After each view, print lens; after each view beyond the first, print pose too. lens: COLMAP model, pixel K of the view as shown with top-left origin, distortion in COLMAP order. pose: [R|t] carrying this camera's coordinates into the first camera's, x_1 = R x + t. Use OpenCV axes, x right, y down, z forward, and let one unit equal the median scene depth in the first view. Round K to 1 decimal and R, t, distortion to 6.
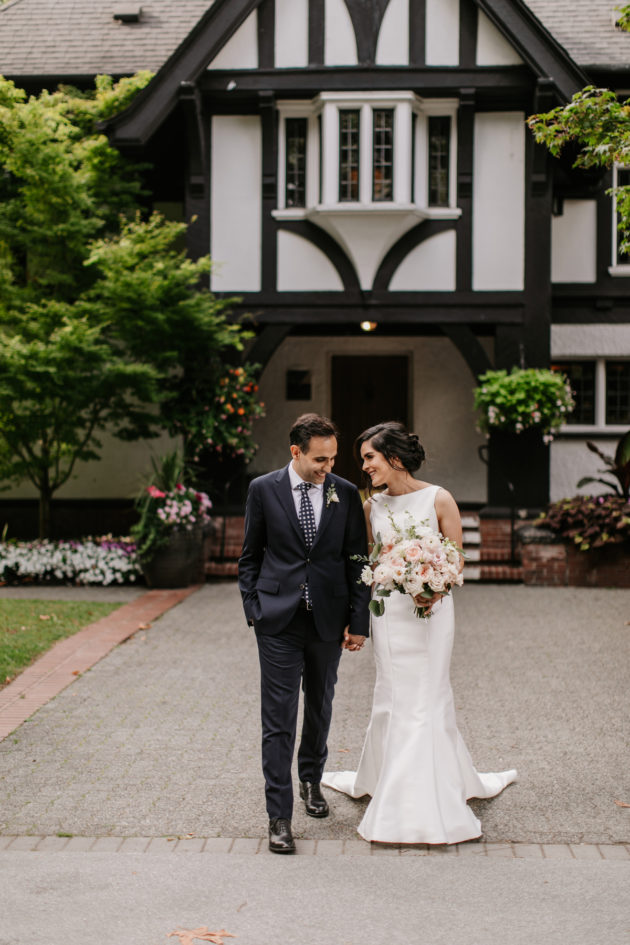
lens RADIAL K [[1377.8, 0, 299.8], [0, 1377.8, 455.7], [0, 0, 1]] dist [0.026945, -0.020062]
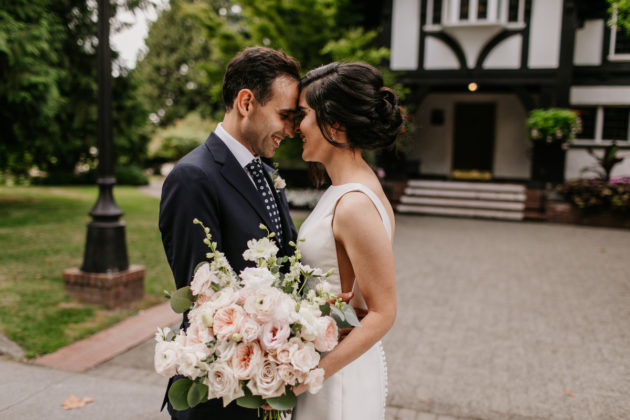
lens RADIAL K [[567.4, 0, 332.6], [0, 567.4, 208.4], [0, 0, 1]] dist [0.001664, -0.002889]
pose [[0.972069, 0.050252, -0.229253, 0.052508], [-0.027963, 0.994649, 0.099455, 0.003179], [0.233024, -0.090266, 0.968272, 0.166237]]
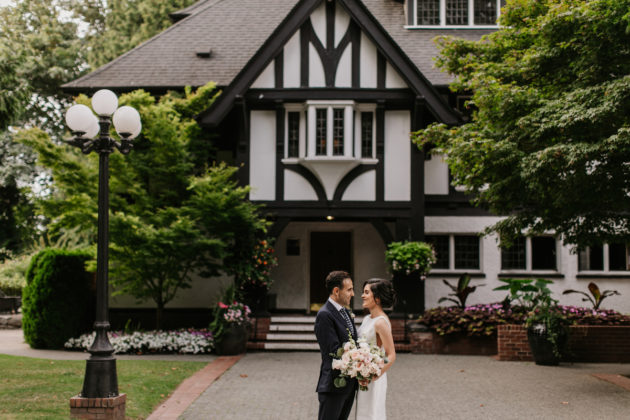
lens RADIAL K [[898.6, 0, 313.1], [0, 898.6, 206.6], [0, 0, 1]] dist [0.035195, -0.047786]
pose [[0.999061, 0.005194, 0.043022, -0.030286], [-0.001893, 0.997074, -0.076414, -0.014666], [-0.043293, 0.076261, 0.996148, -0.263269]]
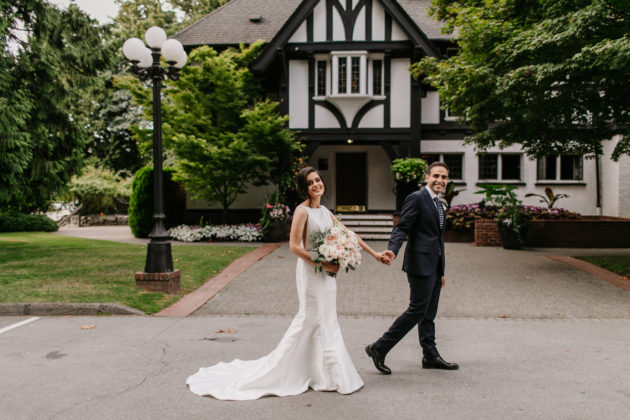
lens RADIAL K [[605.0, 0, 316.8], [0, 605.0, 208.4], [0, 0, 1]] dist [0.001275, -0.002647]
pose [[0.999926, -0.002904, -0.011848, 0.000508], [0.003207, 0.999667, 0.025619, 0.001984], [0.011770, -0.025655, 0.999602, -0.140587]]
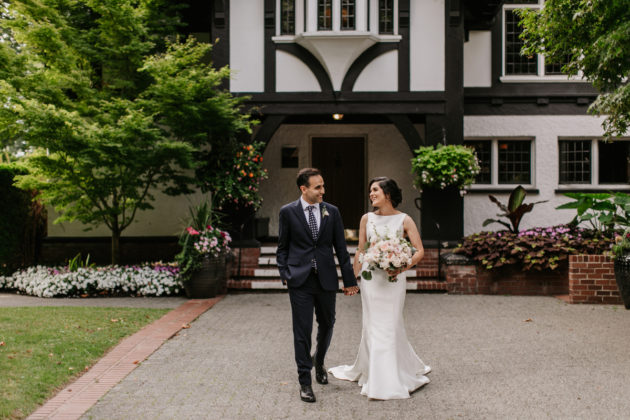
lens RADIAL K [[878.2, 0, 306.7], [0, 878.2, 211.1], [0, 0, 1]] dist [0.016633, 0.025448]
pose [[0.999585, -0.006113, 0.028158, -0.010704], [0.006052, 0.999979, 0.002276, 0.003950], [-0.028171, -0.002105, 0.999601, 0.076807]]
